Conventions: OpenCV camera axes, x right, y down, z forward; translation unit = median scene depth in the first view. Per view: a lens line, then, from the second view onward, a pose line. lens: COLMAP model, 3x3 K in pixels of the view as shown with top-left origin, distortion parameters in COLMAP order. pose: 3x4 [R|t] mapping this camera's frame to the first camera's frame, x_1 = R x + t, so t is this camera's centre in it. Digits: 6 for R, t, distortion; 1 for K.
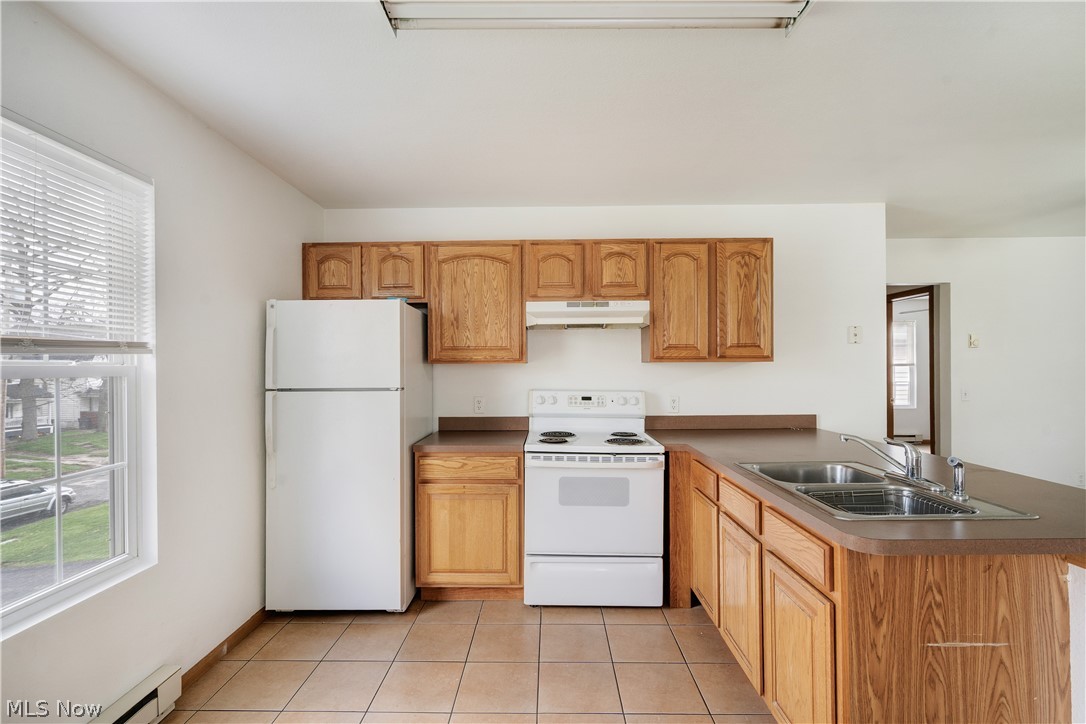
lens RADIAL K [[495.5, 0, 543.5], [0, 495.5, 366.5], [0, 0, 1]] dist [-0.000340, 0.000836]
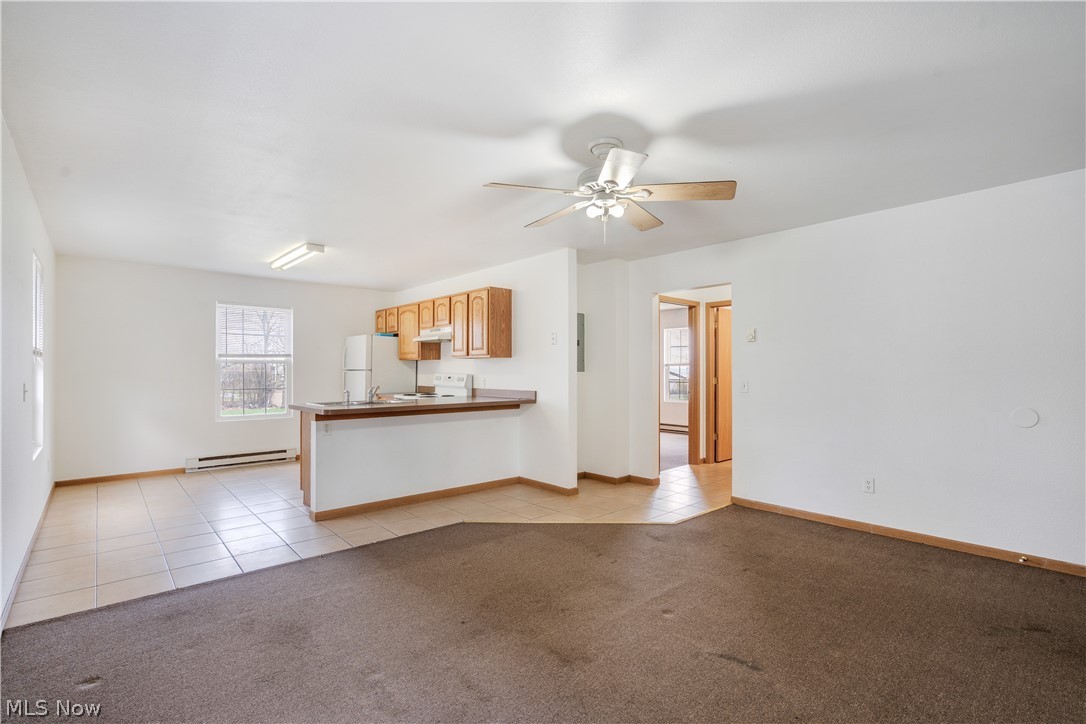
lens RADIAL K [[495.5, 0, 543.5], [0, 495.5, 366.5], [0, 0, 1]] dist [-0.000340, 0.000836]
pose [[0.680339, 0.001314, -0.732897, 1.895777], [-0.004381, 0.999988, -0.002274, 0.025296], [0.732885, 0.004758, 0.680336, -0.048571]]
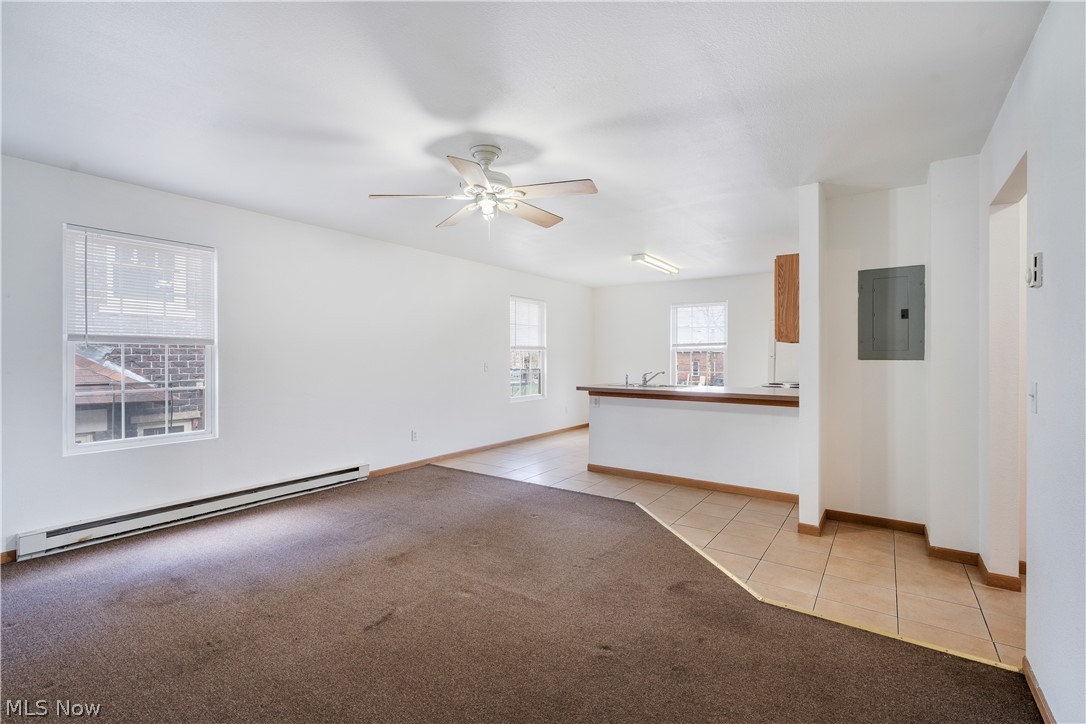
lens RADIAL K [[496.5, 0, 542.6], [0, 496.5, 352.8], [0, 0, 1]] dist [-0.000128, 0.000202]
pose [[-0.564195, -0.000610, -0.825642, 2.063561], [0.001051, 0.999998, -0.001457, 0.023062], [0.825641, -0.001689, -0.564193, 1.269238]]
